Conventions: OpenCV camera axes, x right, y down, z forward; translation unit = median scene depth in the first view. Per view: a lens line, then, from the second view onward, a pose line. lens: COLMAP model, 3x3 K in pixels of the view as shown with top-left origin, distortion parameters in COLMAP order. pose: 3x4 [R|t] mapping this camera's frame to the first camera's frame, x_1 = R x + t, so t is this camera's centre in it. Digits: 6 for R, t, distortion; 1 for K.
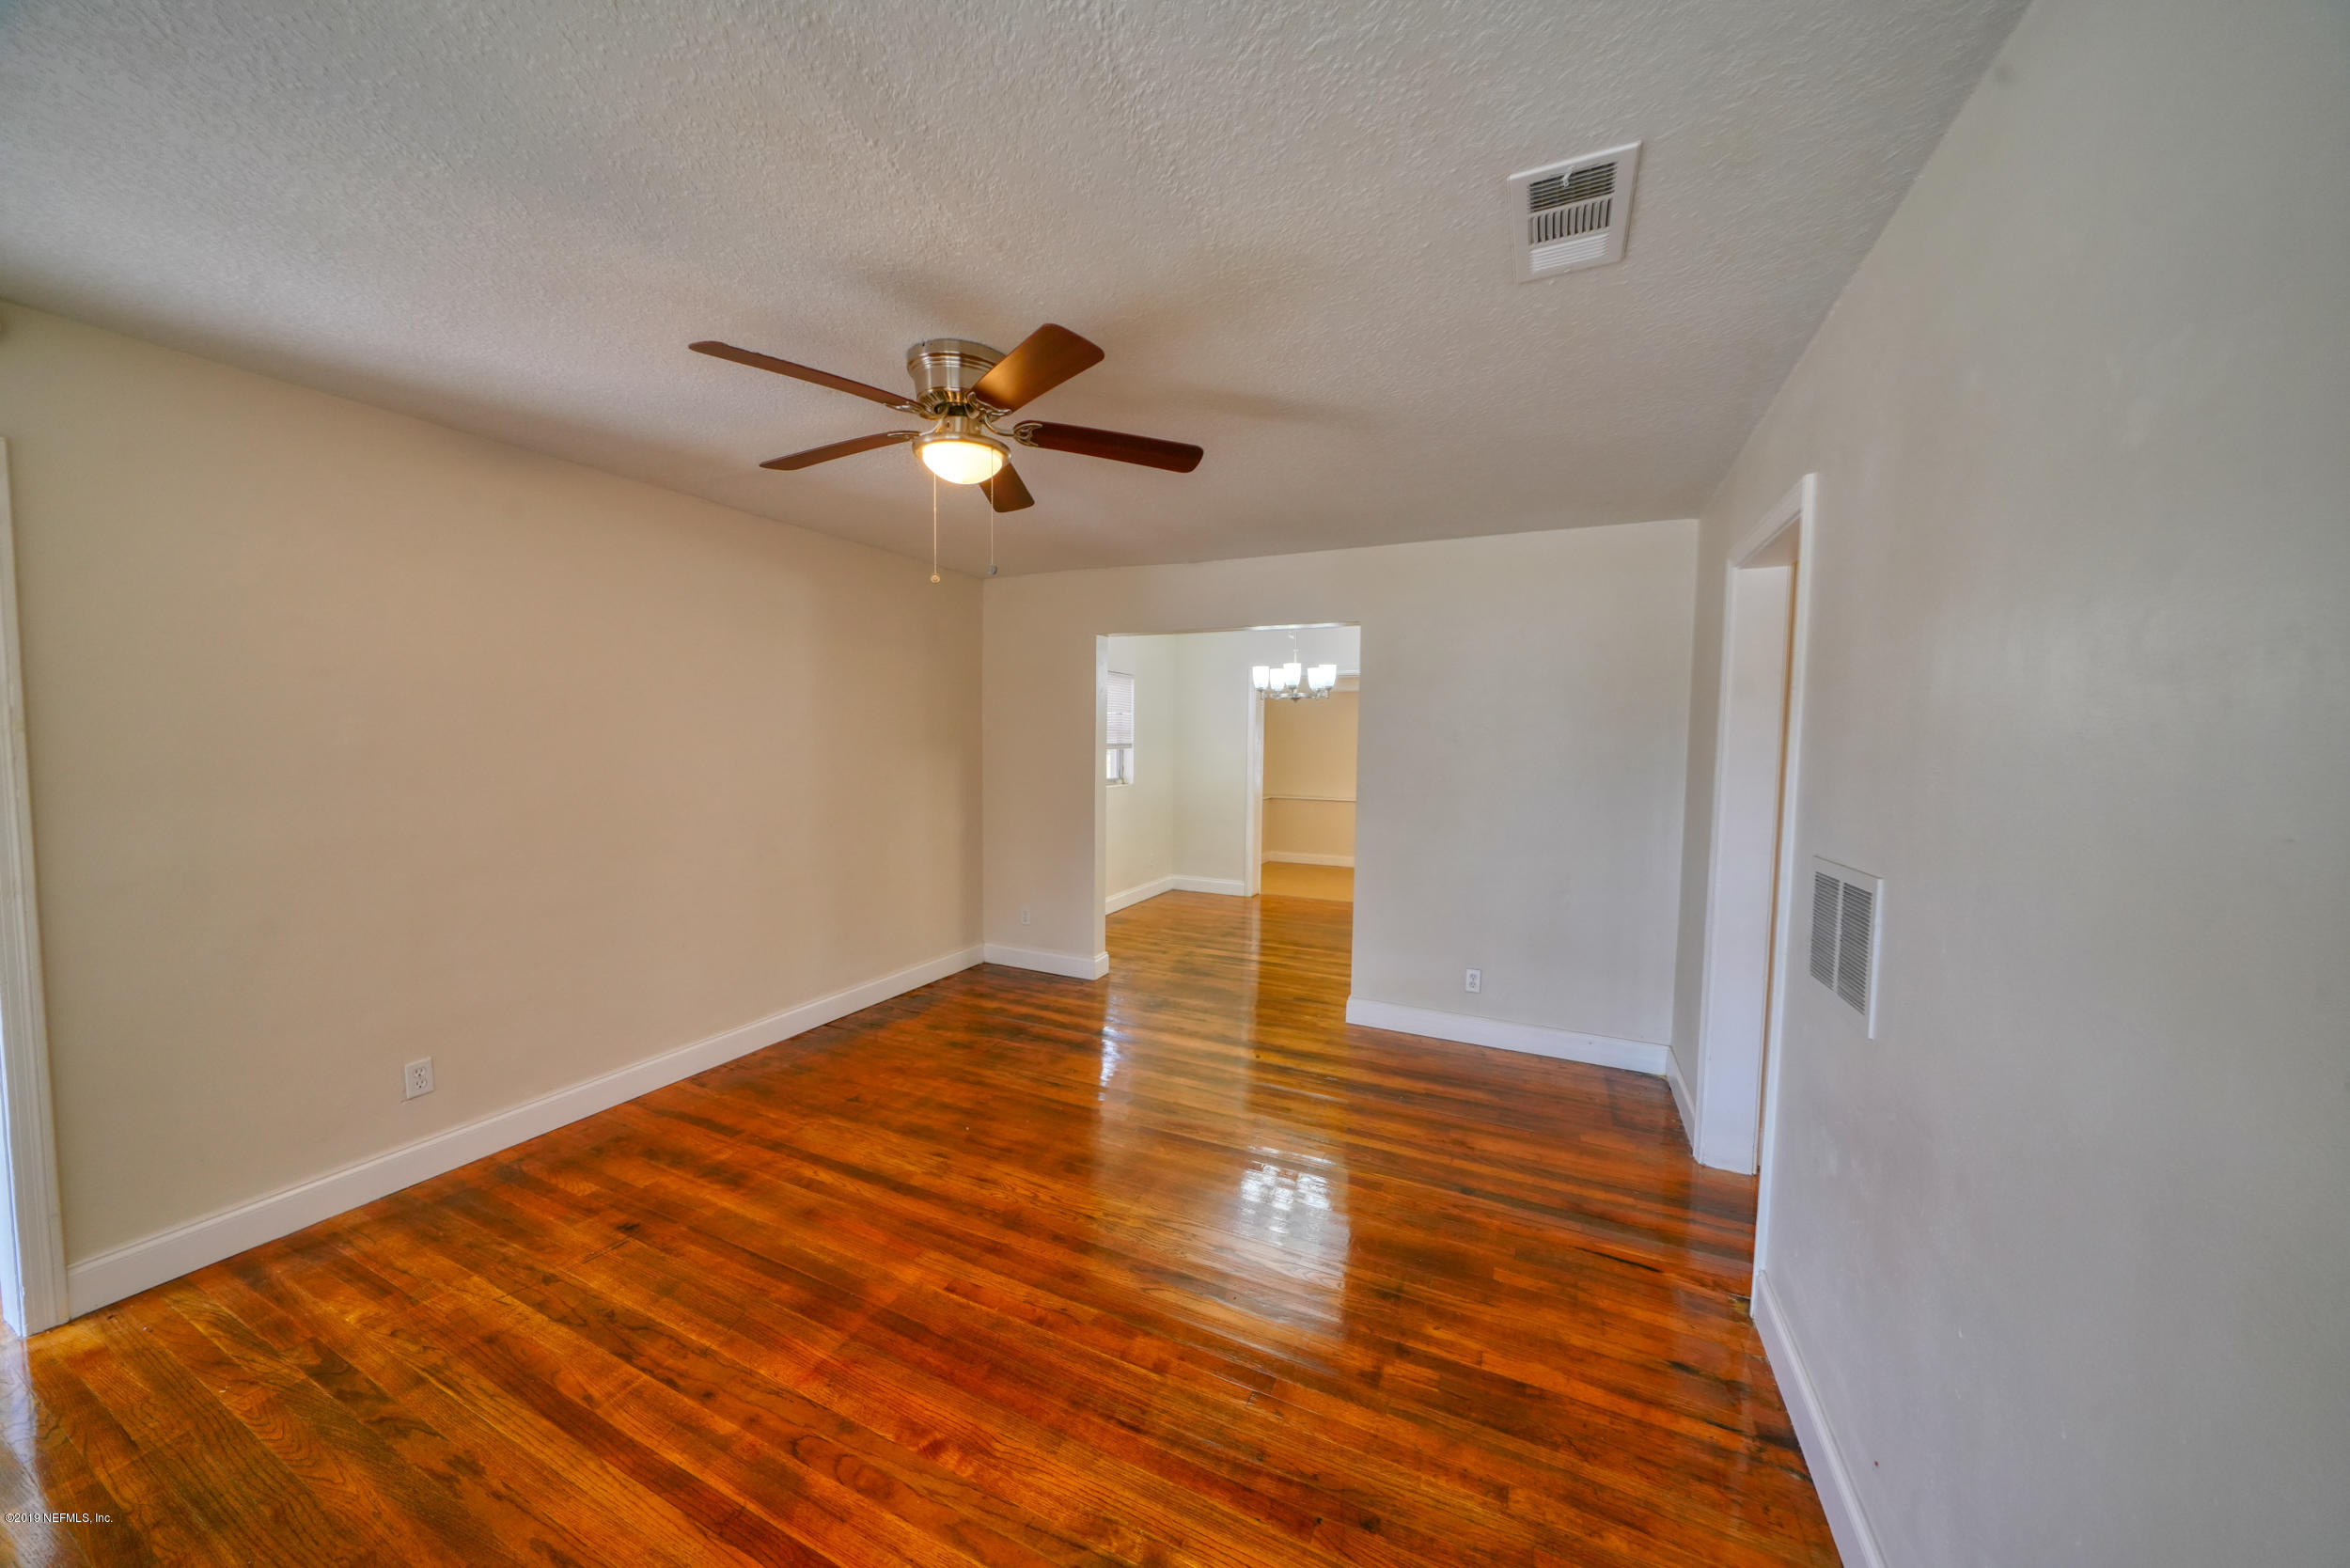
lens RADIAL K [[787.1, 0, 1163.5], [0, 787.1, 786.0], [0, 0, 1]] dist [0.000237, -0.000051]
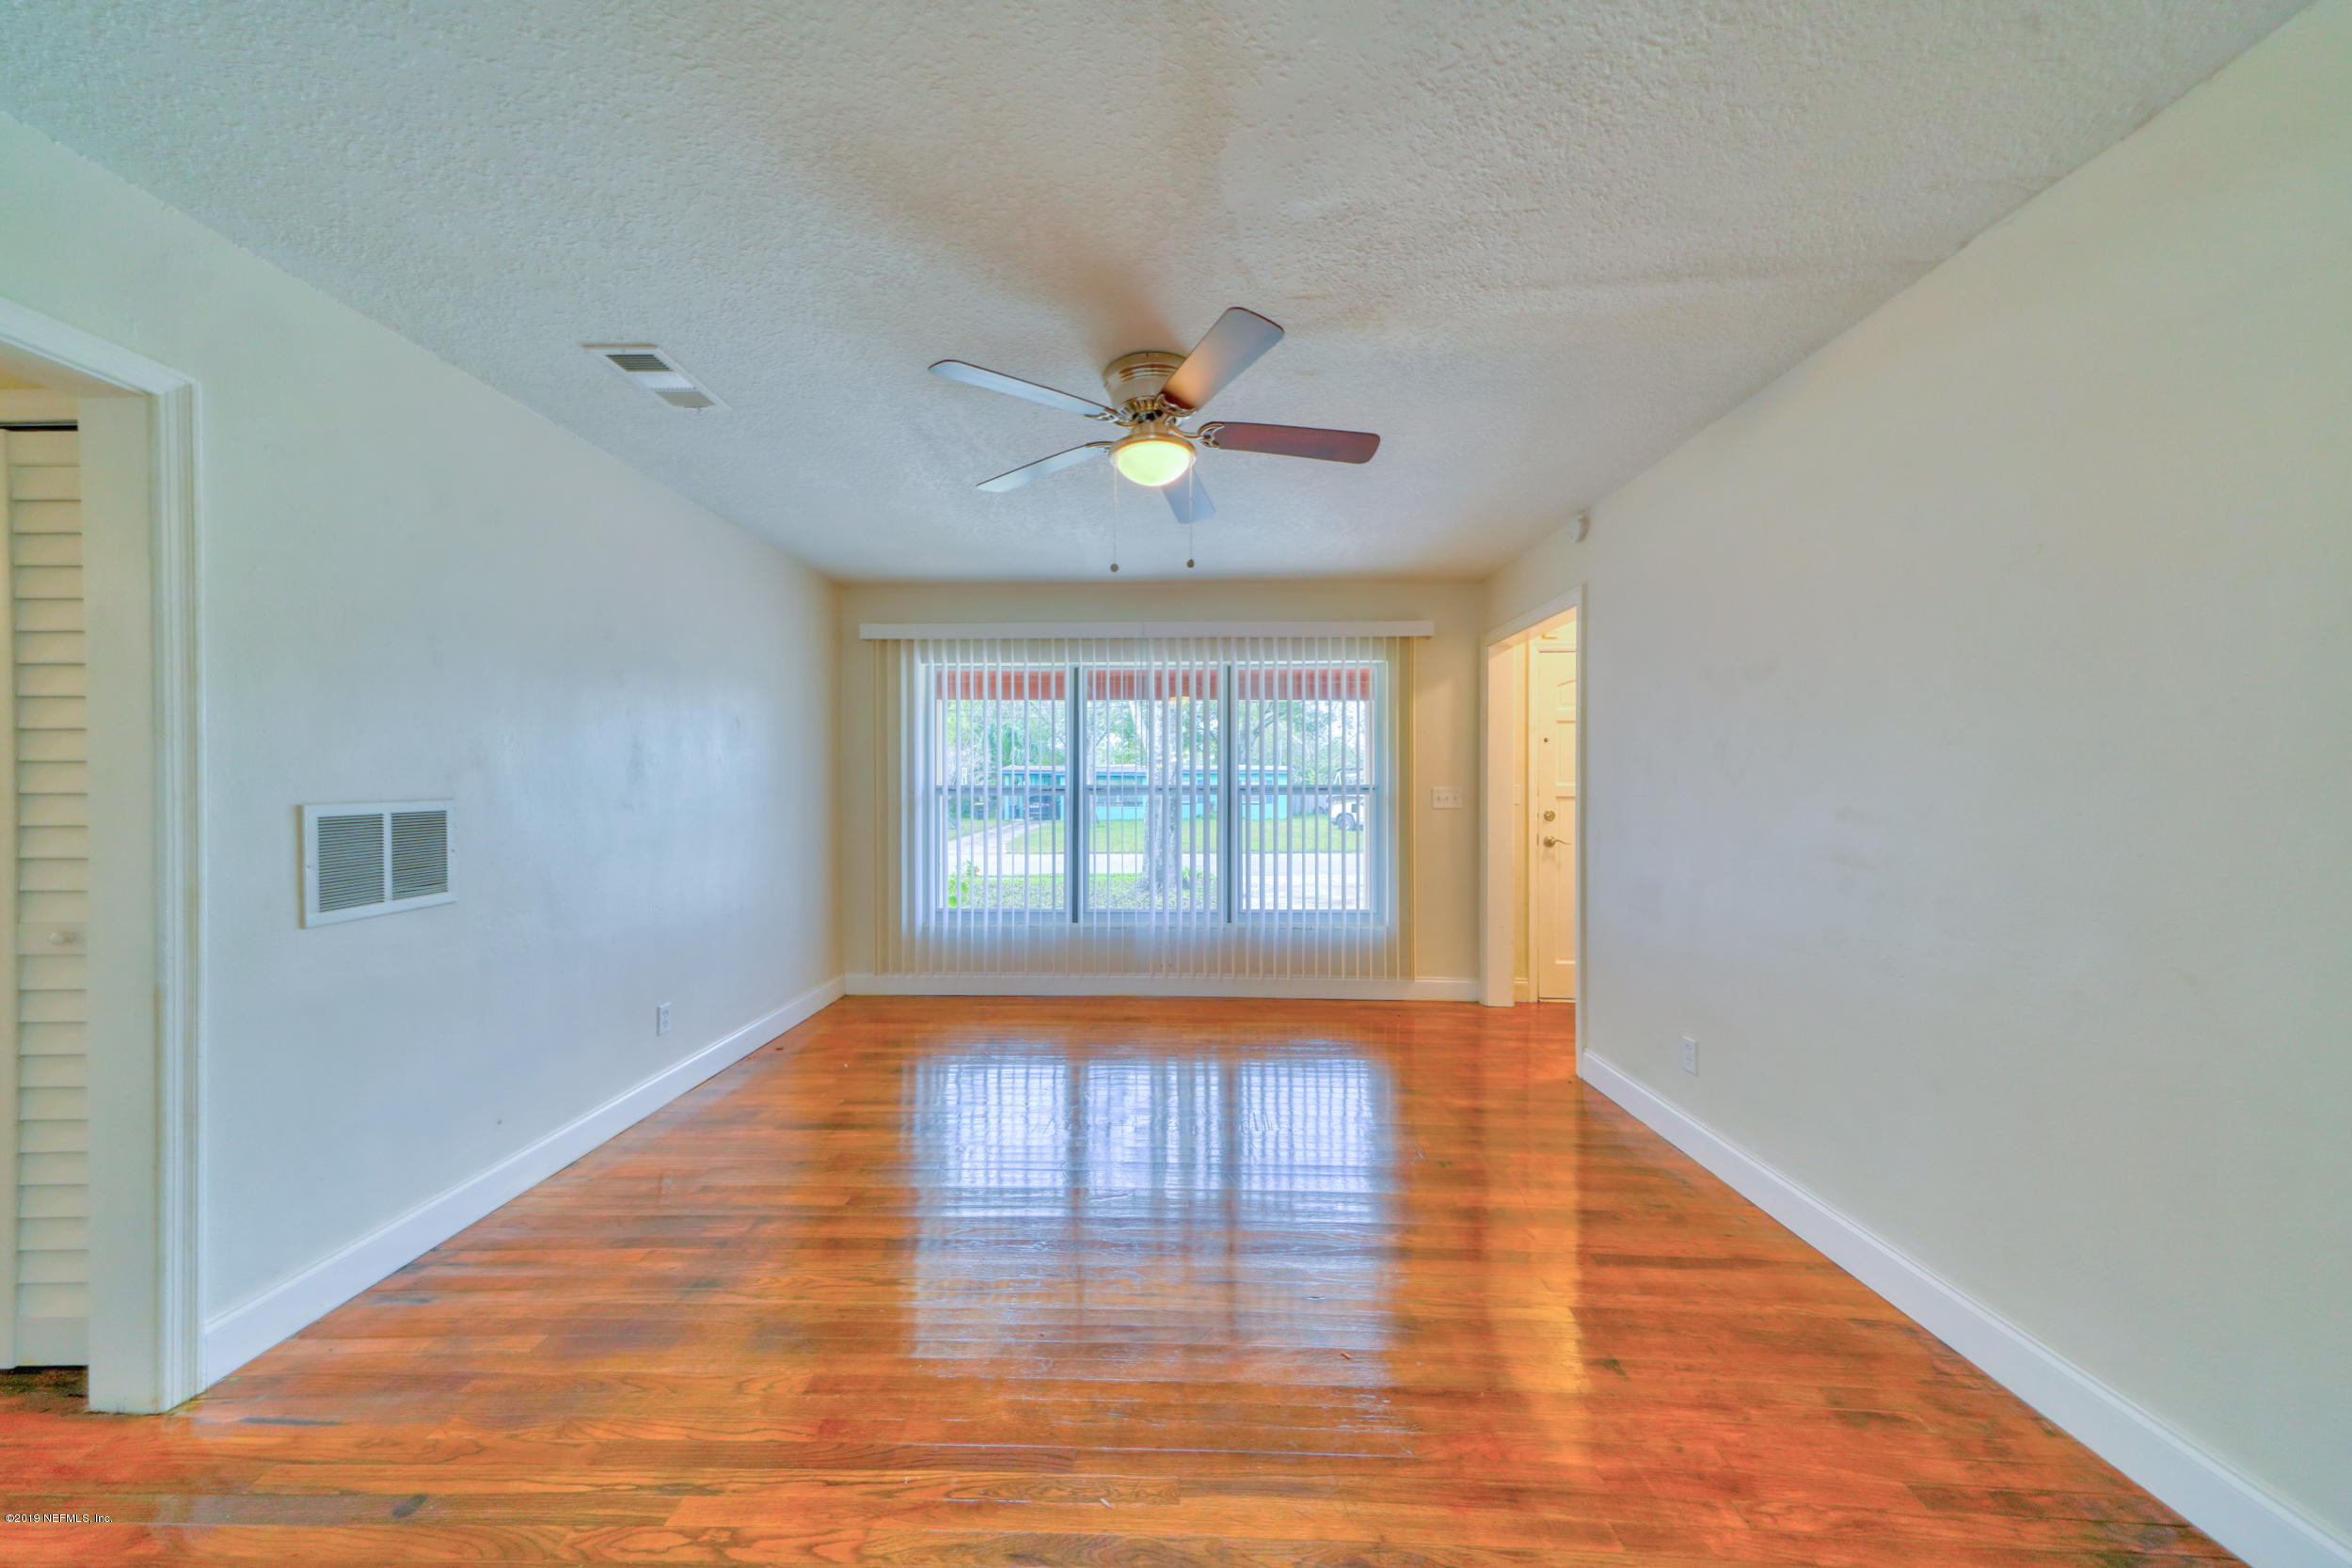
lens RADIAL K [[834.5, 0, 1151.8], [0, 834.5, 785.2], [0, 0, 1]] dist [0.001477, 0.000080]
pose [[-0.922419, -0.013763, -0.385945, 0.166250], [-0.035140, 0.998210, 0.048388, -0.018856], [0.384588, 0.058196, -0.921252, 1.885996]]
